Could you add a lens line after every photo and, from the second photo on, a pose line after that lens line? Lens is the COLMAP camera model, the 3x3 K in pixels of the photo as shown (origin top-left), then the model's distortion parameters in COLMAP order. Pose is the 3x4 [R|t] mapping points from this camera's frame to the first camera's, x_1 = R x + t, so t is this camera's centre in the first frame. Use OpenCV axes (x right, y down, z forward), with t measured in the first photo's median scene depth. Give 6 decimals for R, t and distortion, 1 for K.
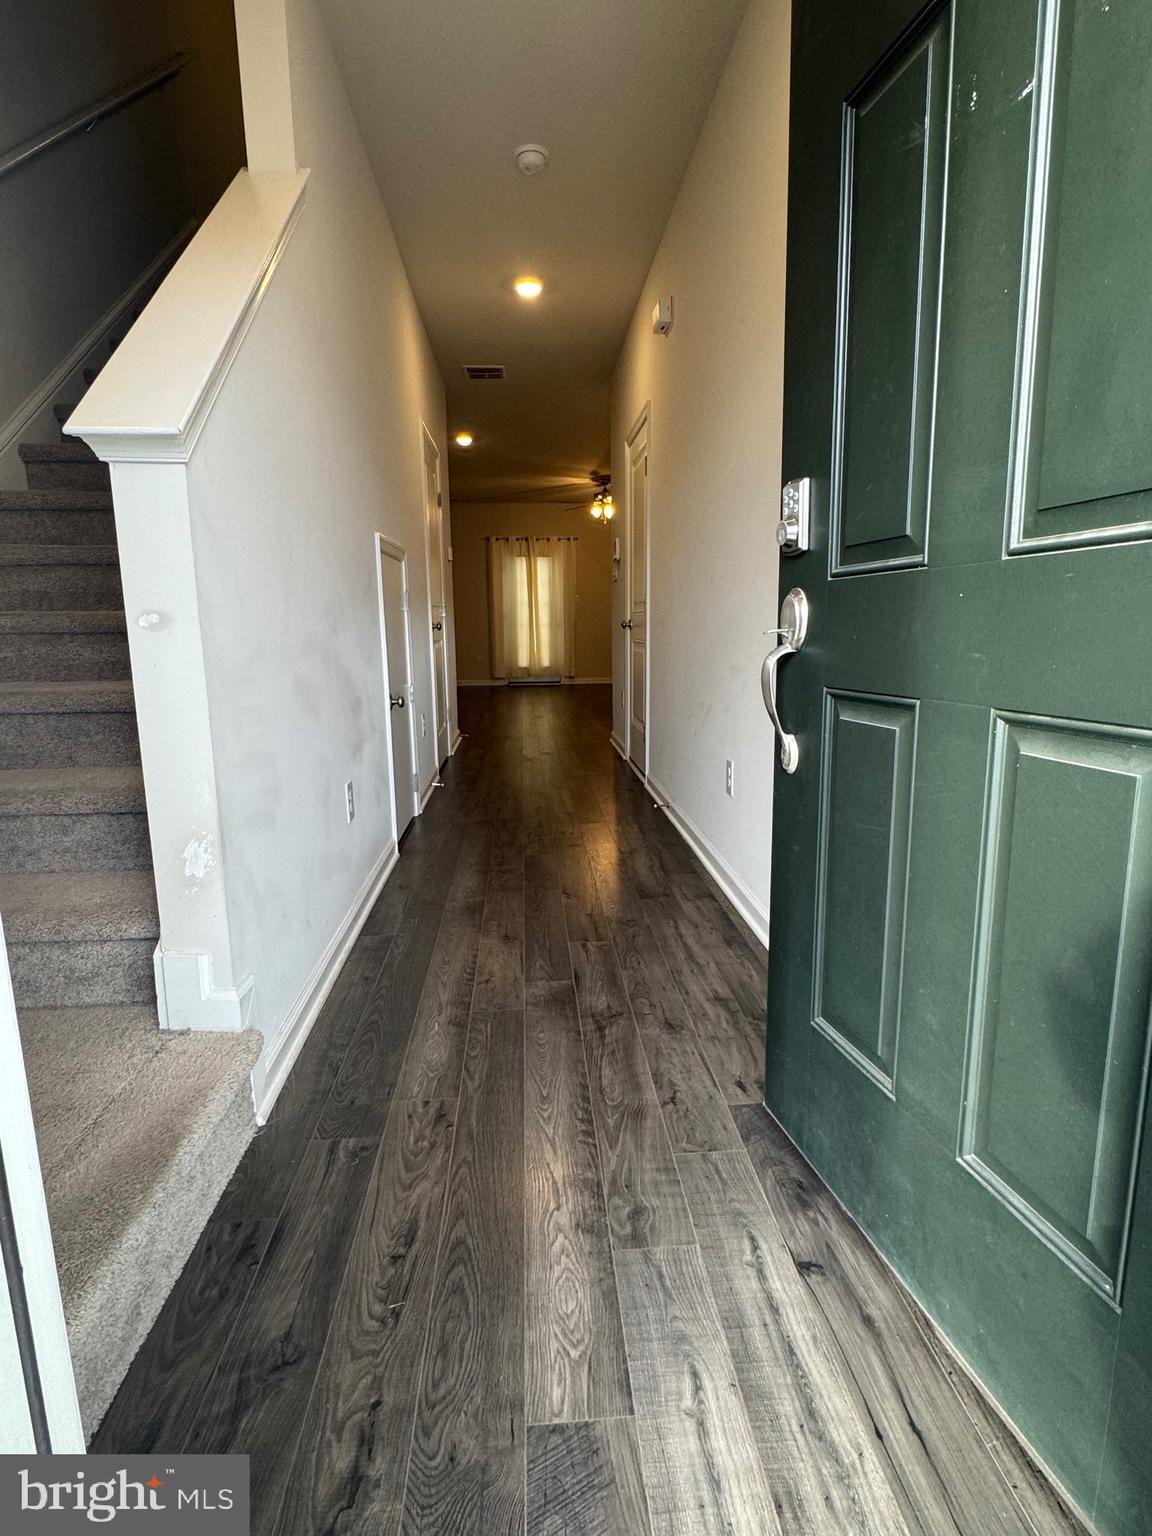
lens RADIAL K [[800.6, 0, 575.5], [0, 800.6, 773.8], [0, 0, 1]] dist [-0.002286, 0.000622]
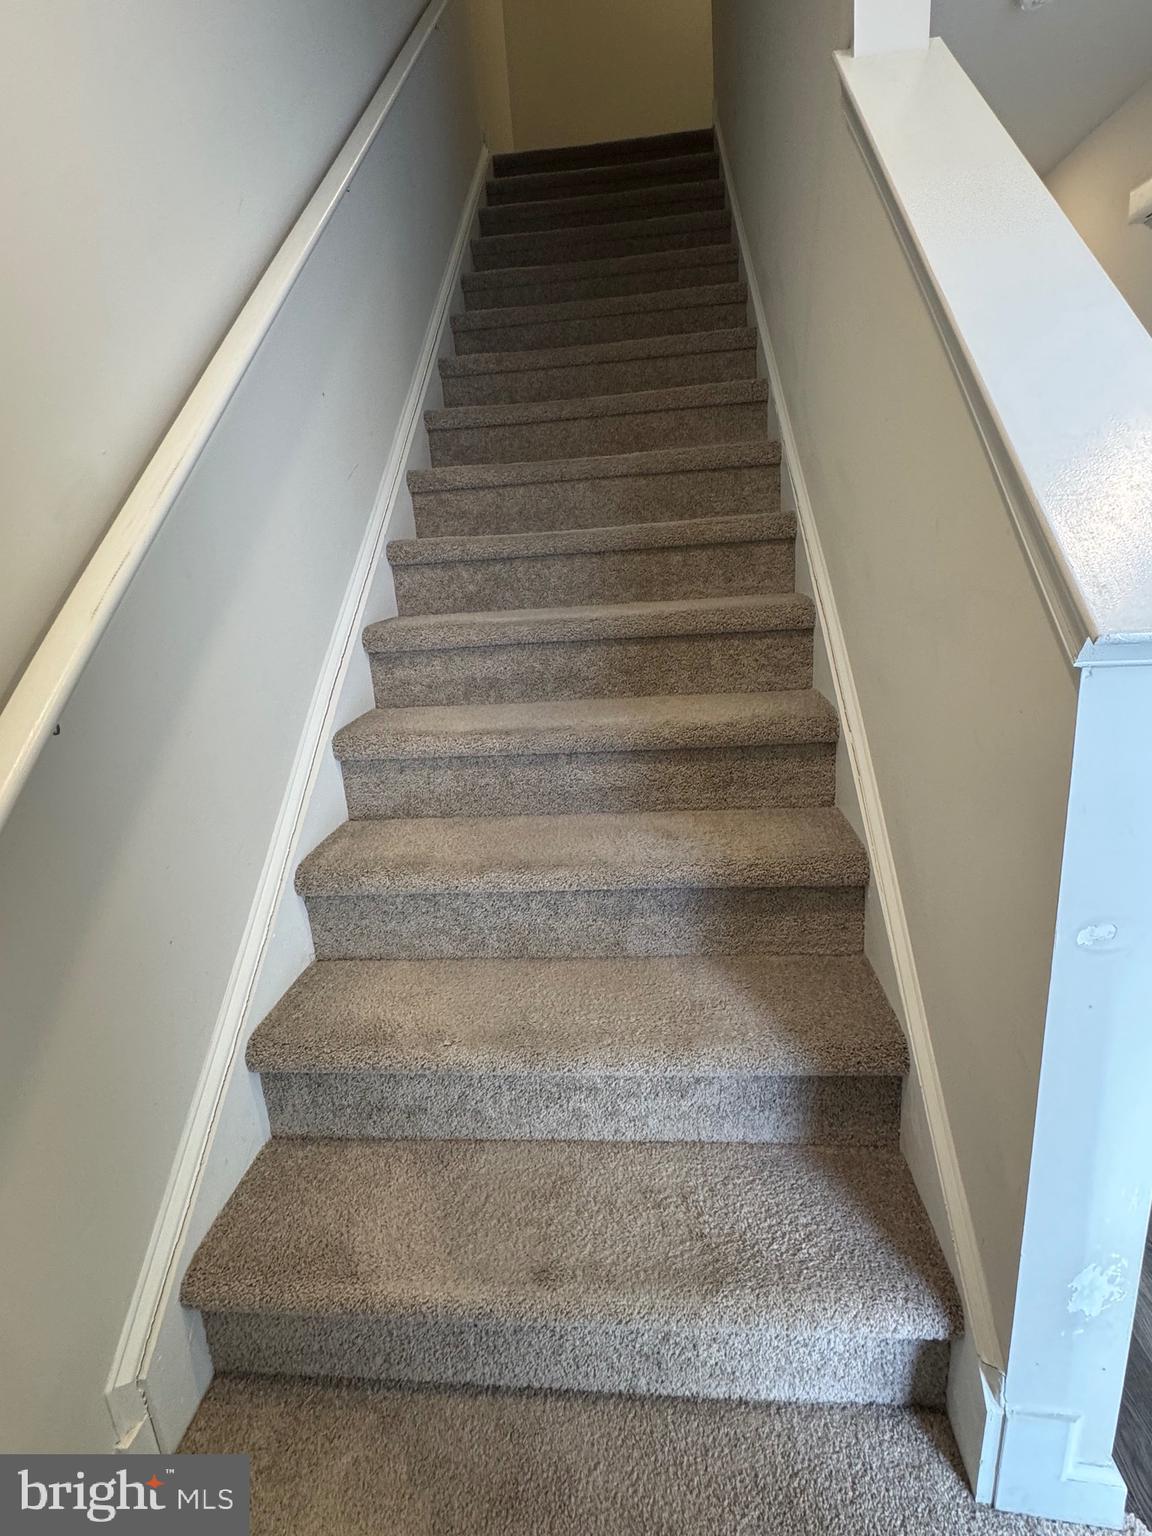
lens RADIAL K [[800.6, 0, 574.7], [0, 800.6, 766.8], [0, 0, 1]] dist [-0.002286, 0.000622]
pose [[0.984902, -0.008745, -0.172892, -0.603752], [0.023798, 0.996081, 0.085189, -0.277165], [0.171469, -0.088017, 0.981250, 0.309538]]
